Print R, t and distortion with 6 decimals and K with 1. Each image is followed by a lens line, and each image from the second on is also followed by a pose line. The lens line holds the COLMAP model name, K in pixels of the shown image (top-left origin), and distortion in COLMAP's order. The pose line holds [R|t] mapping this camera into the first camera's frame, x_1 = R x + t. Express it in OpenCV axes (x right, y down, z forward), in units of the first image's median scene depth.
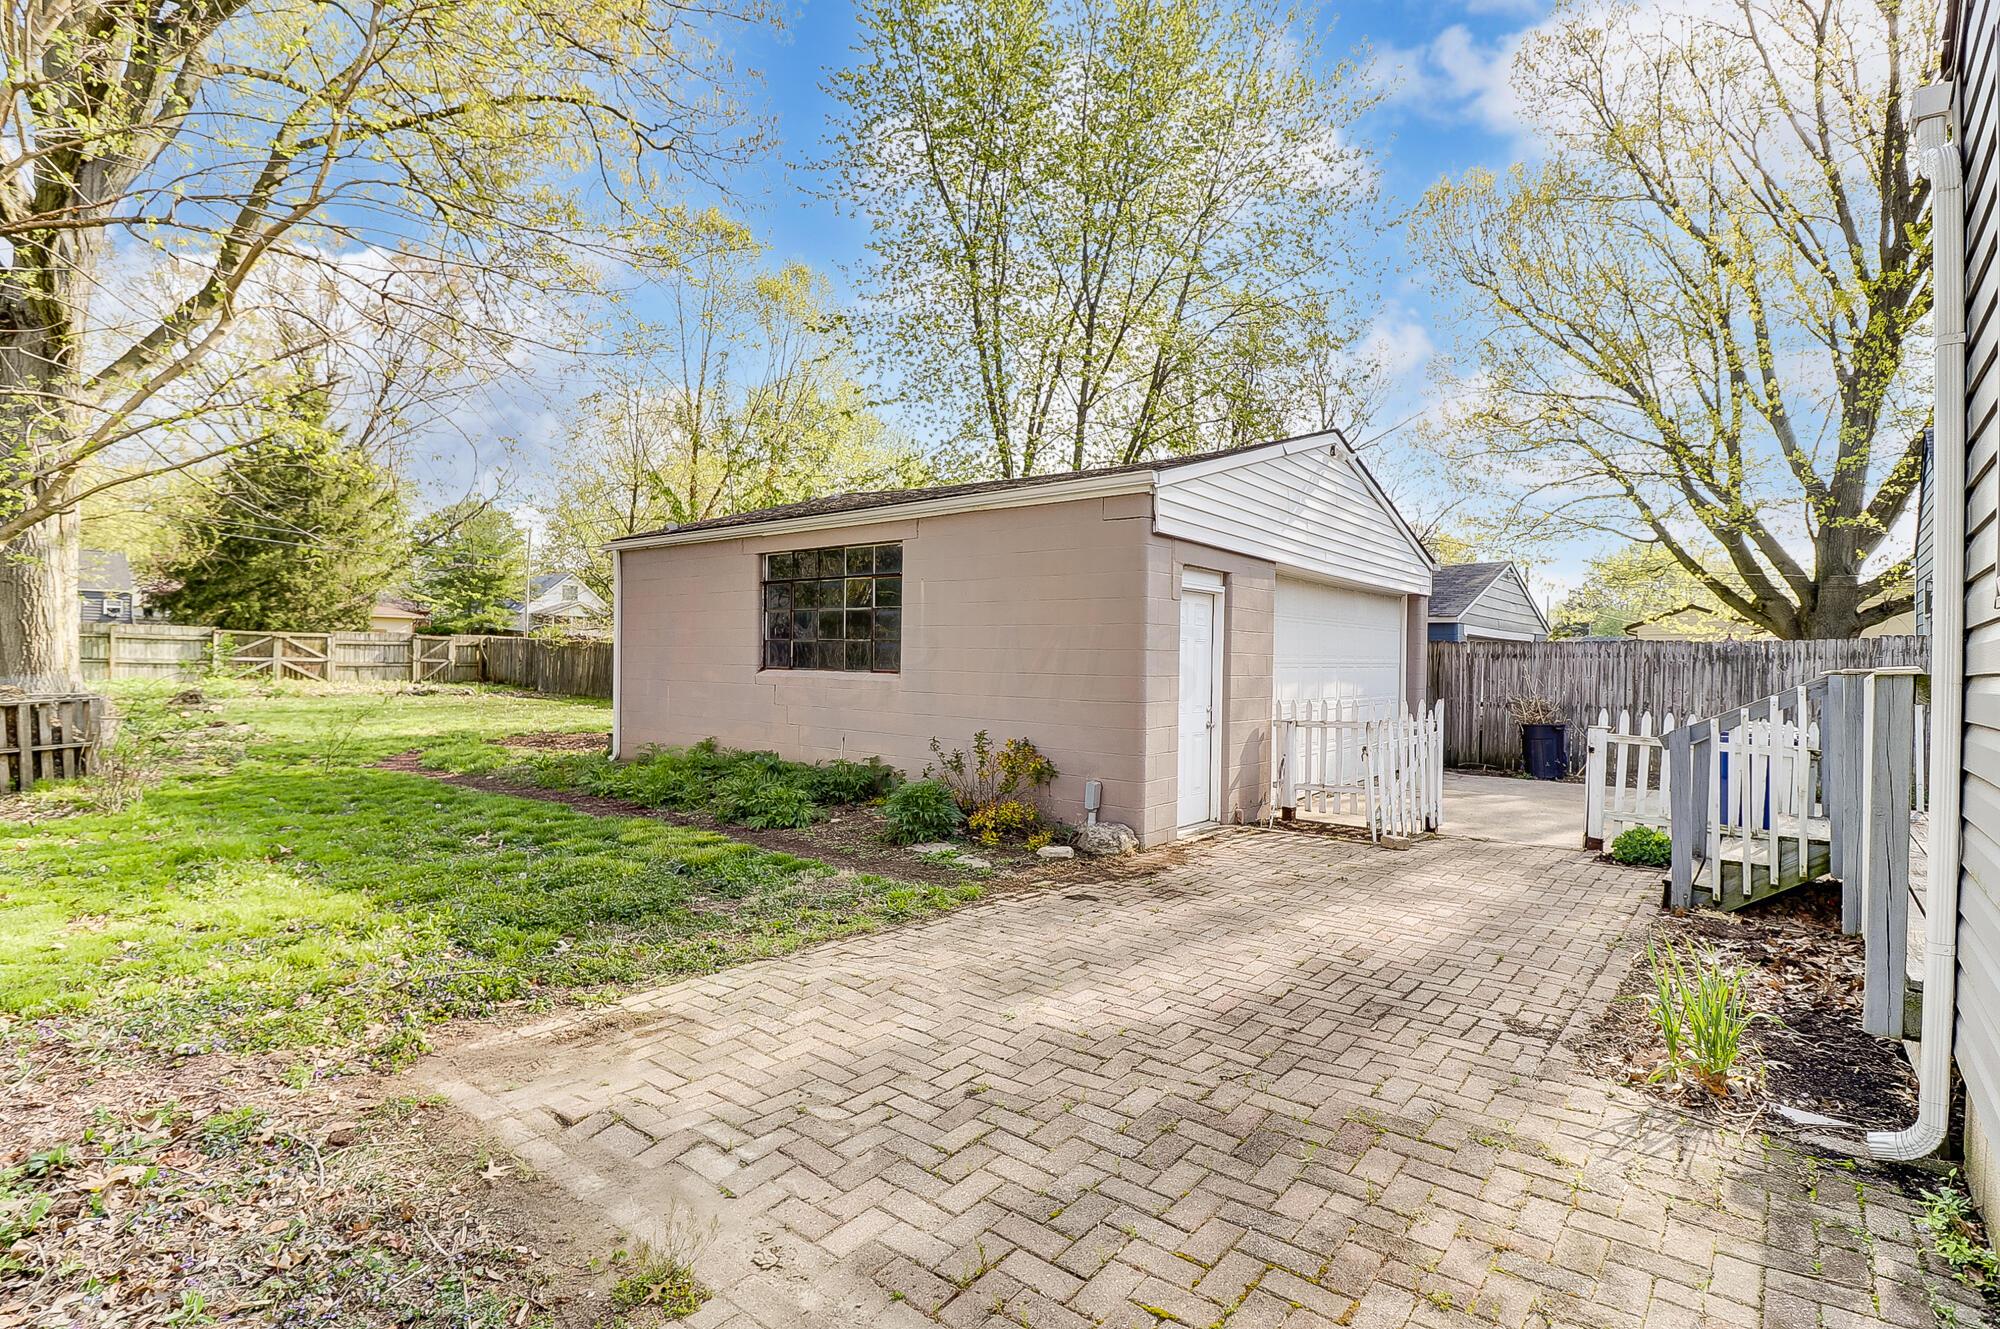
lens RADIAL K [[917.6, 0, 1008.0], [0, 917.6, 662.0], [0, 0, 1]] dist [0.001072, 0.000061]
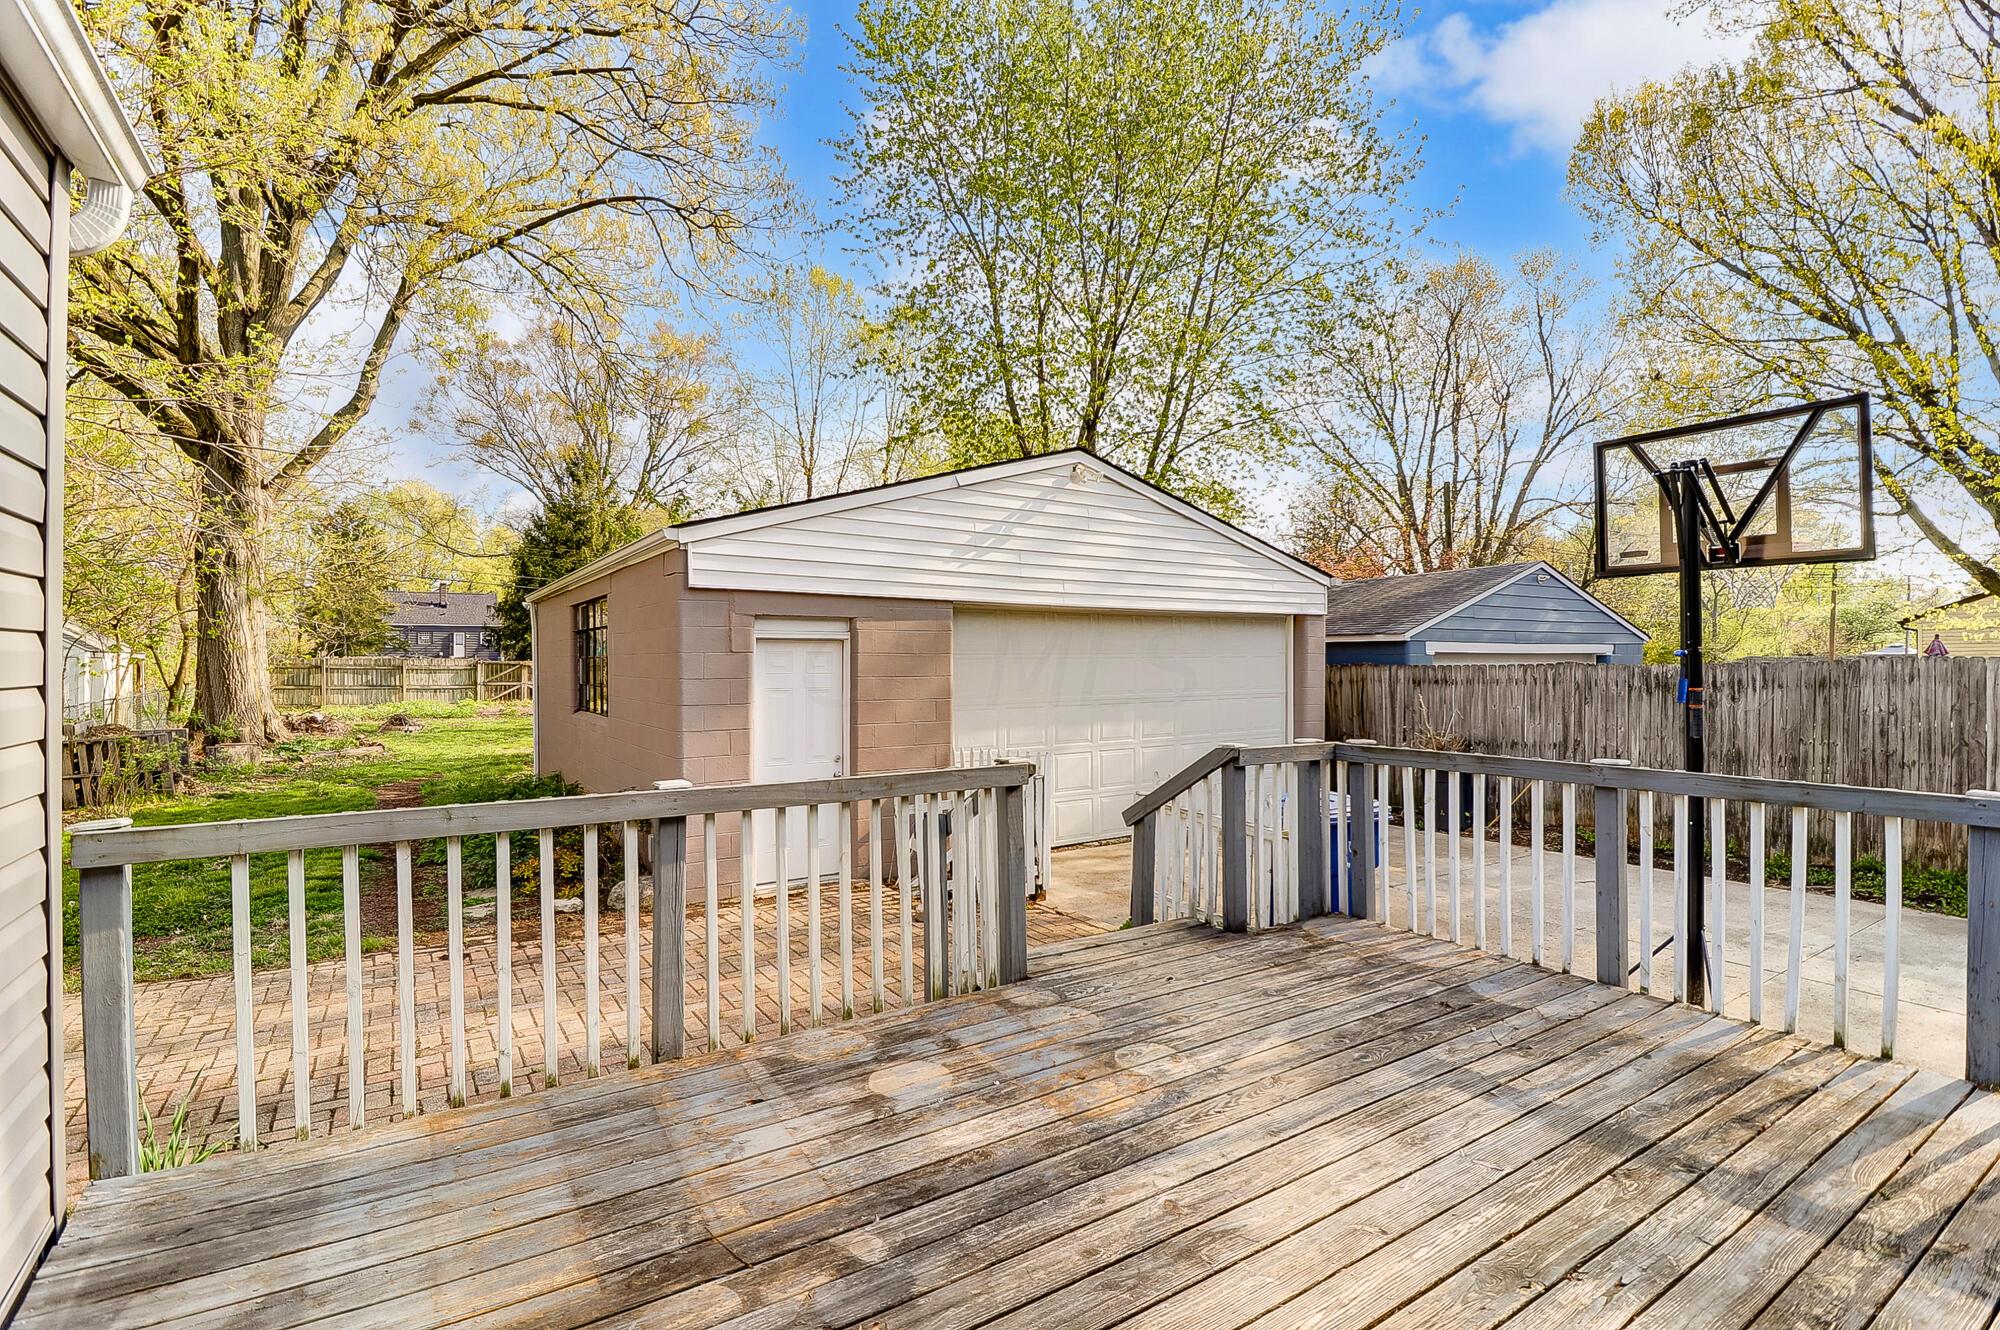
lens RADIAL K [[917.6, 0, 1004.9], [0, 917.6, 670.9], [0, 0, 1]] dist [0.001072, 0.000061]
pose [[0.957055, -0.016572, -0.289431, 0.481874], [0.017438, 0.999848, 0.000416, -0.027937], [0.289380, -0.005445, 0.957199, 0.089564]]
